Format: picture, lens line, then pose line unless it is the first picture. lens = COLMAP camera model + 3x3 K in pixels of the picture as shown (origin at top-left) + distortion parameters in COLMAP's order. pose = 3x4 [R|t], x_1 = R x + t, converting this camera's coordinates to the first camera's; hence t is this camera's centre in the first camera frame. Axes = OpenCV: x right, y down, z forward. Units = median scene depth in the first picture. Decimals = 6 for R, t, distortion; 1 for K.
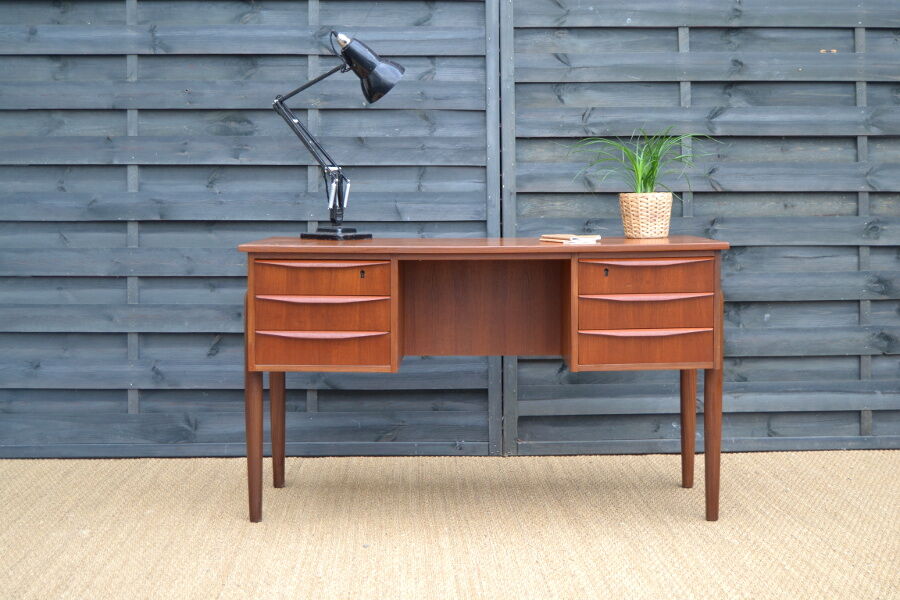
lens RADIAL K [[1310.2, 0, 450.0], [0, 1310.2, 300.0], [0, 0, 1]] dist [-0.074945, 0.029118]
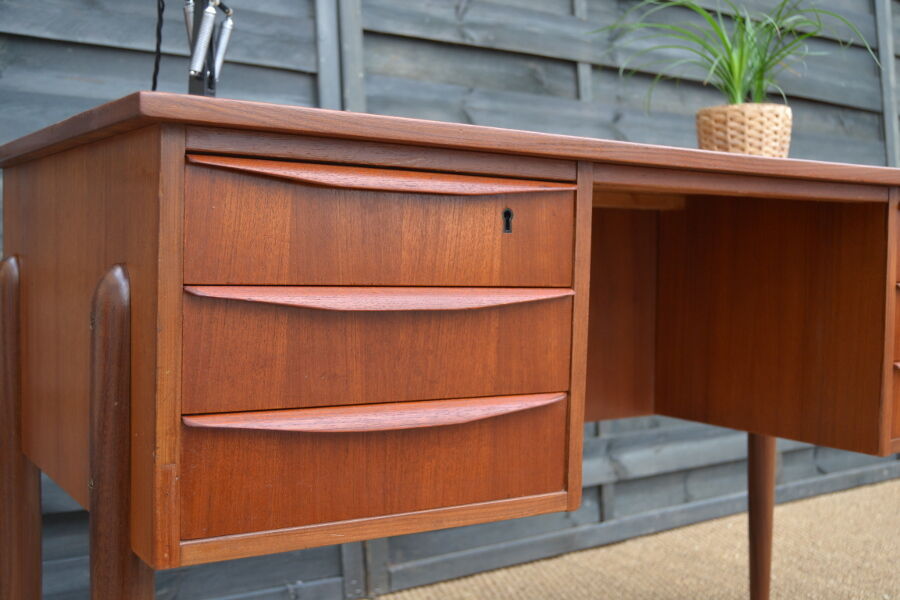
lens RADIAL K [[1037.0, 0, 450.0], [0, 1037.0, 300.0], [0, 0, 1]] dist [-0.064997, 0.019305]
pose [[0.827587, -0.010786, 0.561233, -0.171618], [0.027190, 0.999412, -0.020886, 0.003950], [-0.560678, 0.032545, 0.827394, 0.612187]]
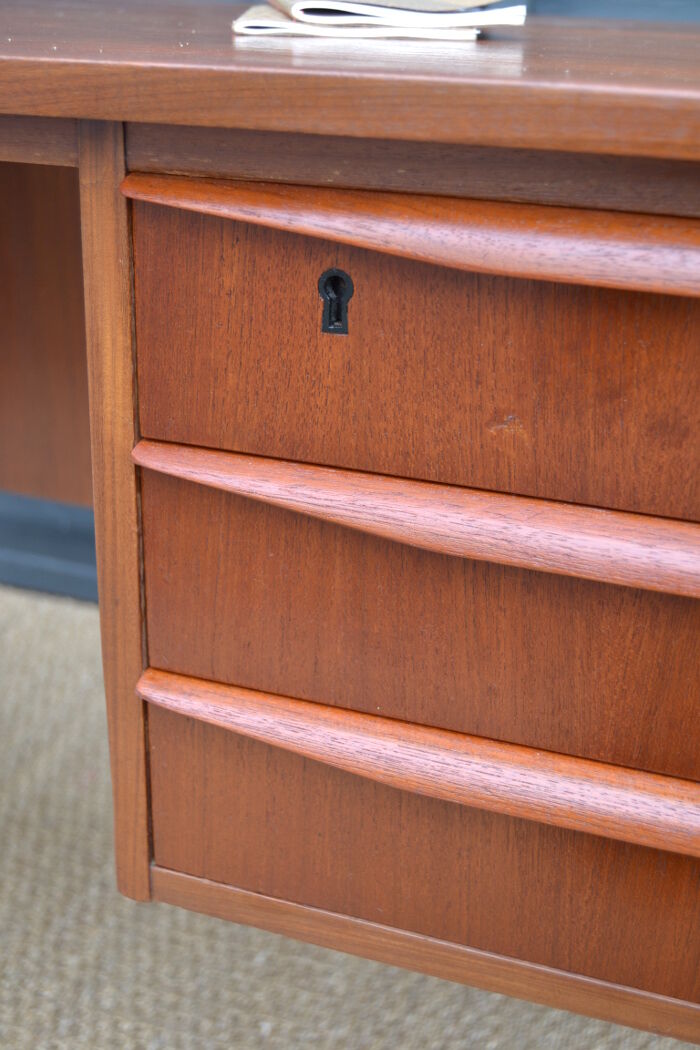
lens RADIAL K [[1343.2, 0, 350.0], [0, 1343.2, 525.0], [0, 0, 1]] dist [-0.032081, -0.047225]
pose [[0.938071, 0.167293, -0.303373, 0.124877], [-0.065541, 0.945565, 0.318766, -0.031975], [0.340186, -0.279142, 0.897972, 0.675752]]
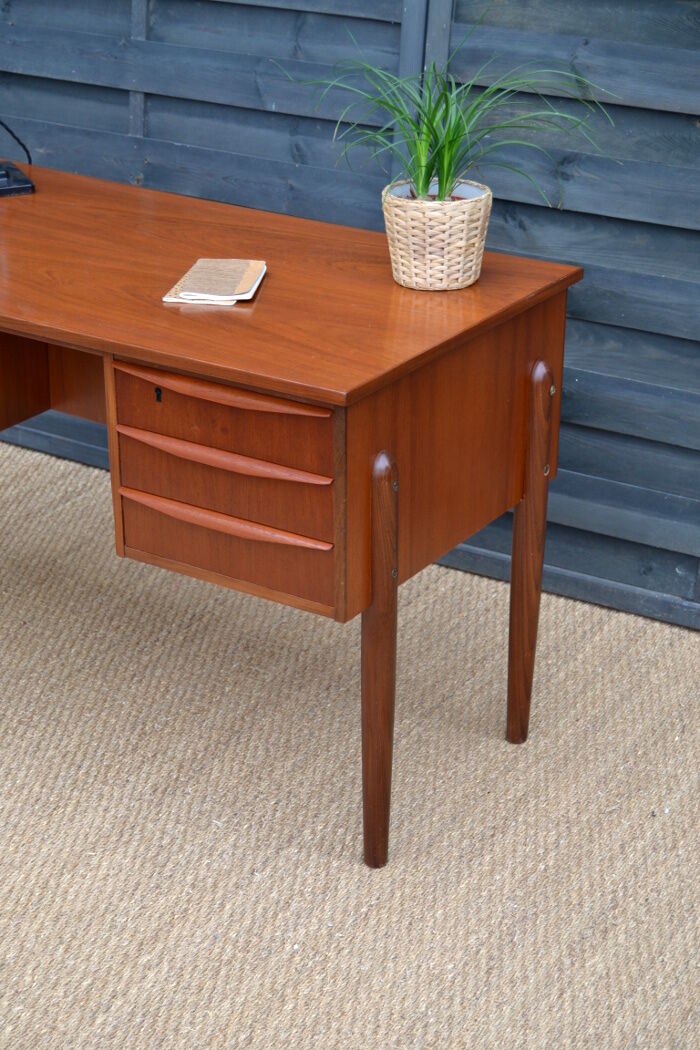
lens RADIAL K [[1877.3, 0, 350.0], [0, 1877.3, 525.0], [0, 0, 1]] dist [-0.027941, -0.100725]
pose [[0.837288, 0.237784, -0.492350, 0.425825], [-0.050099, 0.930058, 0.363980, -0.187411], [0.544463, -0.280090, 0.790639, 0.343077]]
